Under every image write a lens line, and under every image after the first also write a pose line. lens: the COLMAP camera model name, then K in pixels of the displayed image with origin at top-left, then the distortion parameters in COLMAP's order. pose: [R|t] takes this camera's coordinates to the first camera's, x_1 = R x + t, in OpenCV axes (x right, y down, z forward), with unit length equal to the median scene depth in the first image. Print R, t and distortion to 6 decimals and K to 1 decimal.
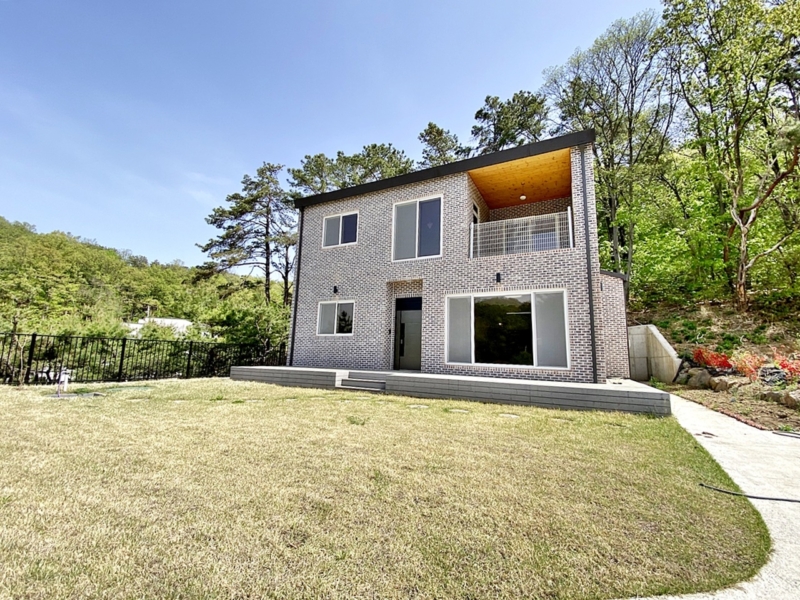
lens RADIAL K [[365.4, 0, 434.8], [0, 365.4, 297.3], [0, 0, 1]] dist [0.026189, -0.025082]
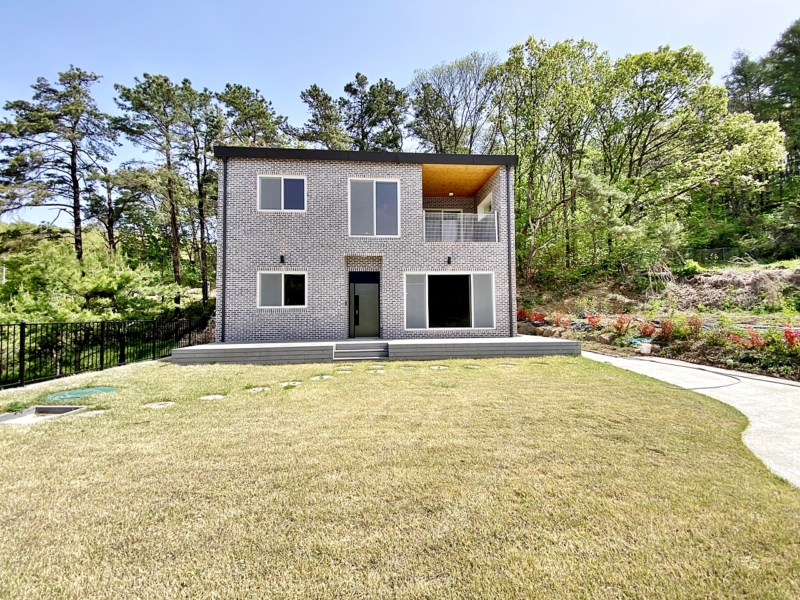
lens RADIAL K [[318.6, 0, 444.5], [0, 318.6, 299.5], [0, 0, 1]] dist [0.016985, -0.014363]
pose [[0.835747, -0.007962, 0.549057, -0.326174], [-0.056619, 0.993316, 0.100585, -0.020898], [-0.546188, -0.115151, 0.829710, 0.065261]]
